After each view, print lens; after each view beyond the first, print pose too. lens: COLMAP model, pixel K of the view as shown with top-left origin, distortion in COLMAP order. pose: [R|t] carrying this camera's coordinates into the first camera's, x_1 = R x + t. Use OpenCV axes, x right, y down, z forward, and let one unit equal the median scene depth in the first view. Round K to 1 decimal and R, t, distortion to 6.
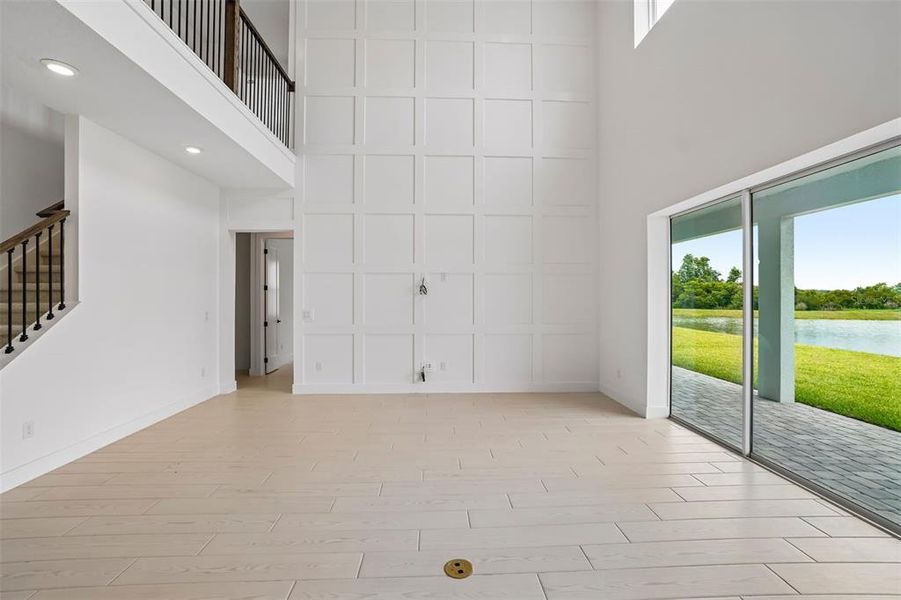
lens RADIAL K [[399.8, 0, 454.5], [0, 399.8, 296.6], [0, 0, 1]] dist [-0.002116, 0.006168]
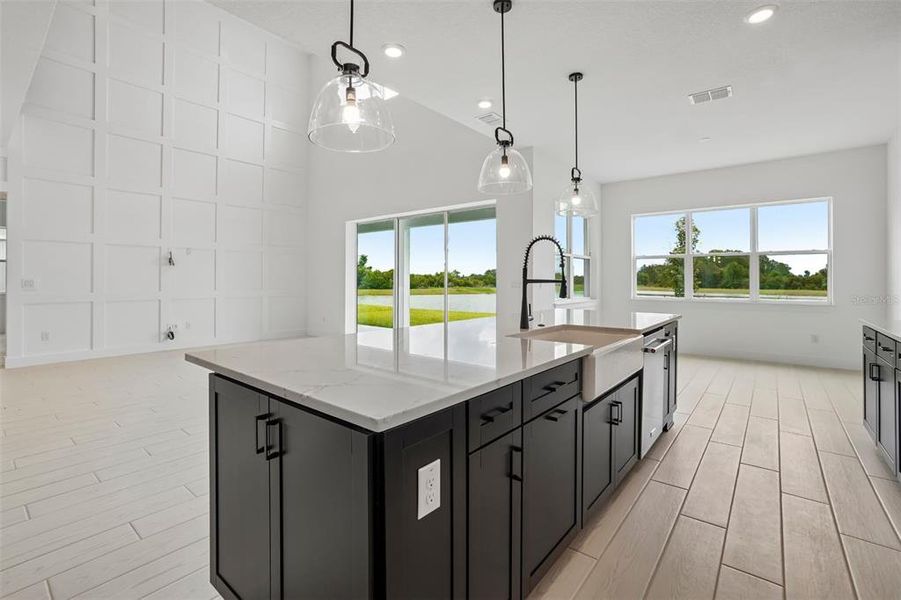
lens RADIAL K [[399.8, 0, 446.2], [0, 399.8, 280.1], [0, 0, 1]] dist [-0.002116, 0.006168]
pose [[0.687166, 0.000869, 0.726500, -0.371440], [-0.004960, 0.999982, 0.003495, 0.028933], [-0.726484, -0.006005, 0.687157, -0.387873]]
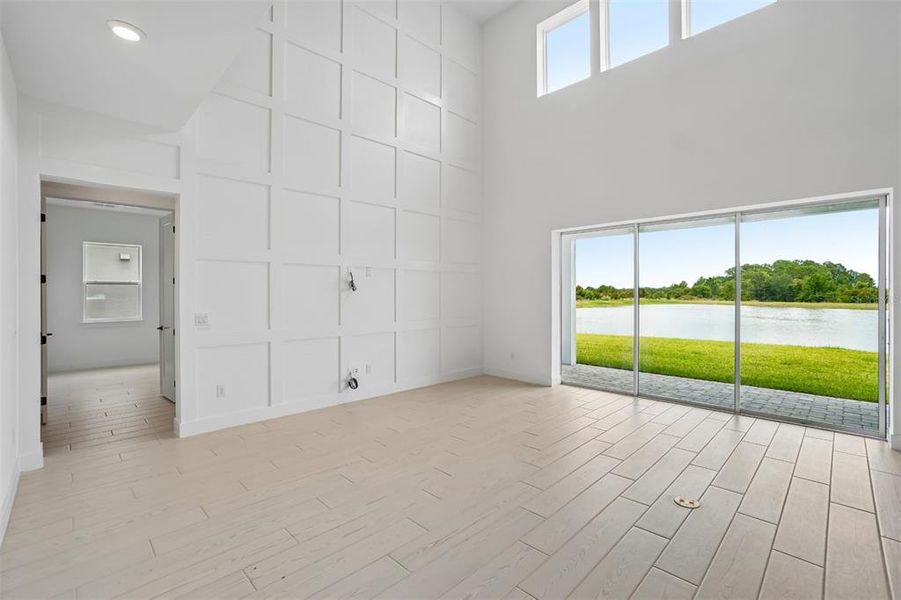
lens RADIAL K [[399.8, 0, 450.2], [0, 399.8, 292.5], [0, 0, 1]] dist [-0.002116, 0.006168]
pose [[0.747434, -0.000846, 0.664336, -0.499657], [0.000058, 0.999999, 0.001208, -0.002626], [-0.664337, -0.000864, 0.747433, 0.191105]]
